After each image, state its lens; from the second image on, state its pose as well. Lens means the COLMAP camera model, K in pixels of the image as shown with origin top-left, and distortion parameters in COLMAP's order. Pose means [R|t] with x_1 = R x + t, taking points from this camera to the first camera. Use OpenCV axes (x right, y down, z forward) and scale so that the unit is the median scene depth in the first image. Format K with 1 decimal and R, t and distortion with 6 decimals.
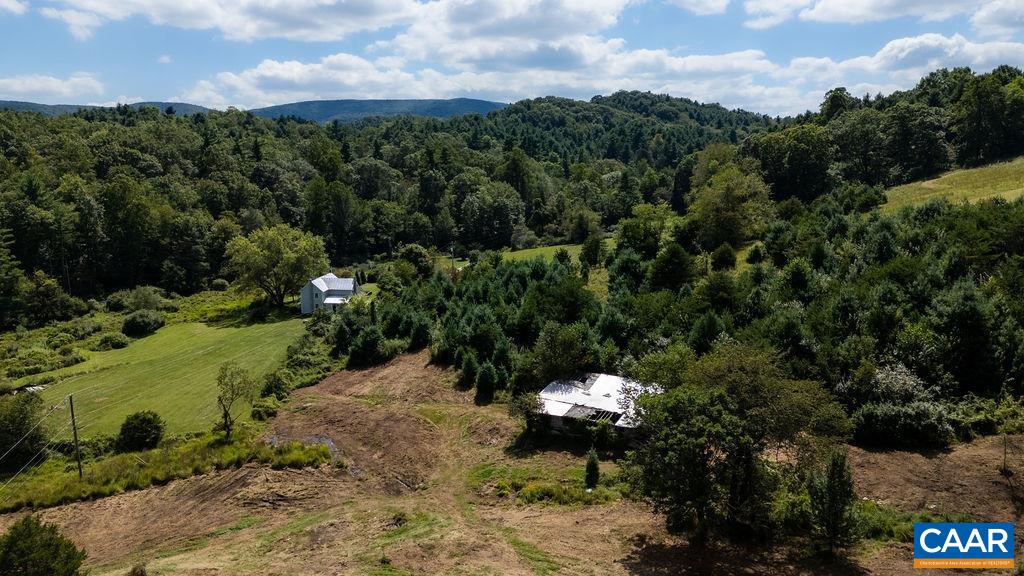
lens RADIAL K [[750.3, 0, 514.5], [0, 750.3, 288.8], [0, 0, 1]] dist [0.073143, -0.069004]
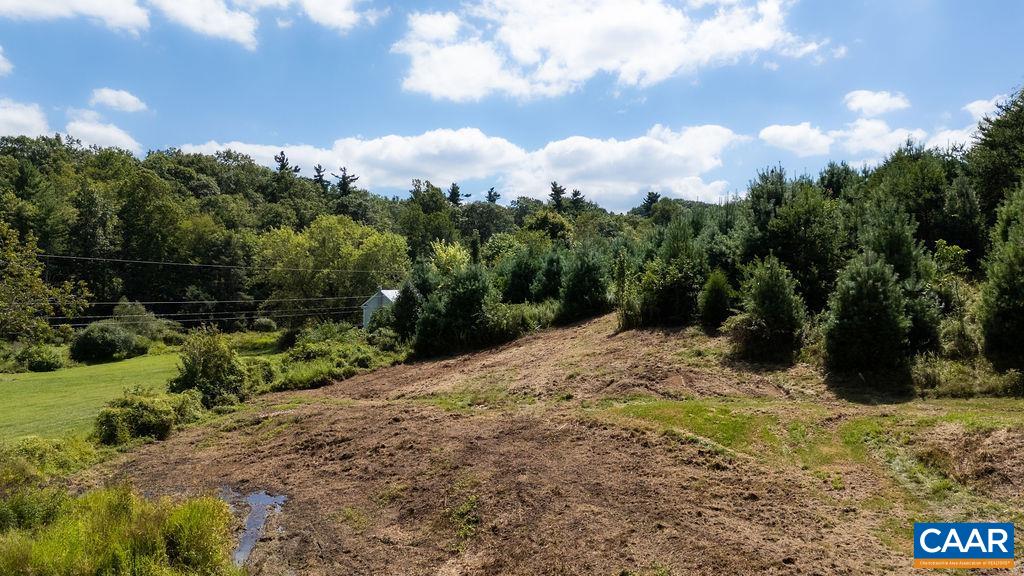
lens RADIAL K [[750.3, 0, 513.9], [0, 750.3, 286.2], [0, 0, 1]] dist [0.073143, -0.069004]
pose [[0.989750, 0.004577, -0.142737, -0.138399], [-0.030996, 0.982546, -0.183422, 0.180867], [0.139406, 0.185966, 0.972616, 0.783750]]
